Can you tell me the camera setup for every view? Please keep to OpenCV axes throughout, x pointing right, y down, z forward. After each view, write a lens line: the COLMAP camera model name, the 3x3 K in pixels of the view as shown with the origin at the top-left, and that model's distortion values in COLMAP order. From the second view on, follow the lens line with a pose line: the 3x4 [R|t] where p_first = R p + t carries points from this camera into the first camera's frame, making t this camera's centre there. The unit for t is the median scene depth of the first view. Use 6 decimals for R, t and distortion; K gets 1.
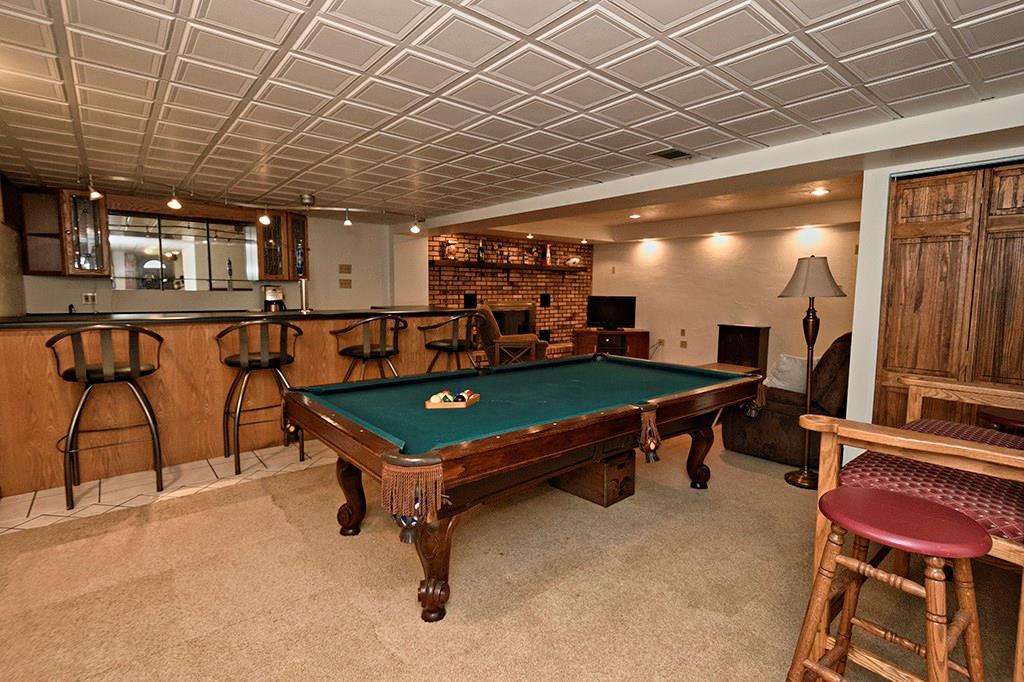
lens RADIAL K [[481.8, 0, 507.4], [0, 481.8, 336.8], [0, 0, 1]] dist [0.001438, 0.000029]
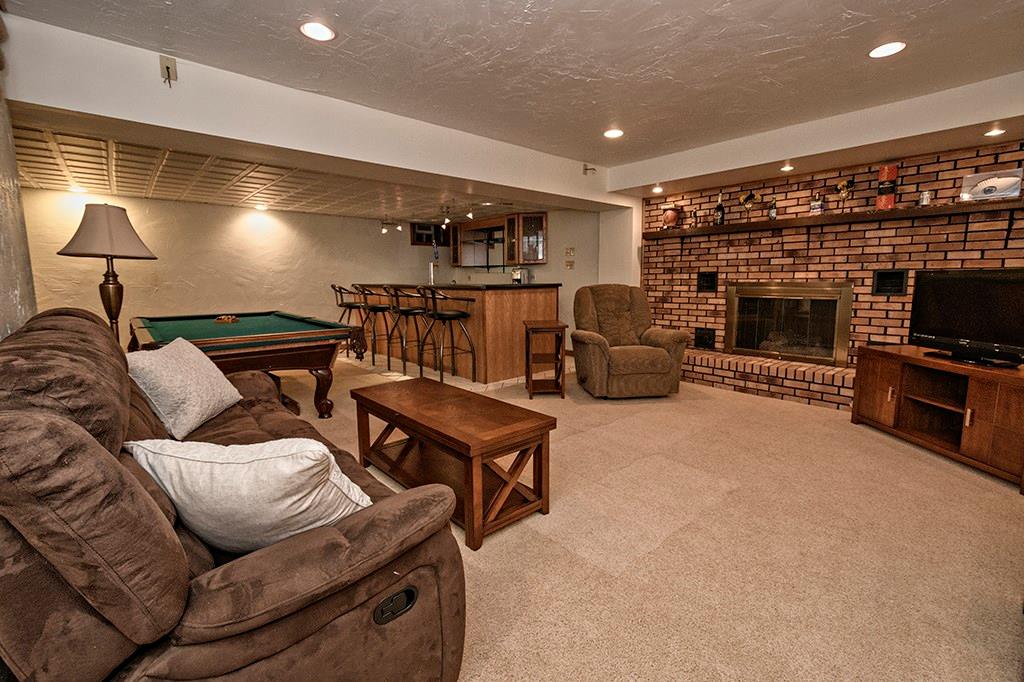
lens RADIAL K [[446.0, 0, 509.1], [0, 446.0, 338.2], [0, 0, 1]] dist [0.014246, -0.001959]
pose [[0.030514, 0.124858, -0.991705, 0.589606], [-0.095299, 0.988011, 0.121461, -0.043135], [0.994981, 0.090802, 0.042047, 0.671646]]
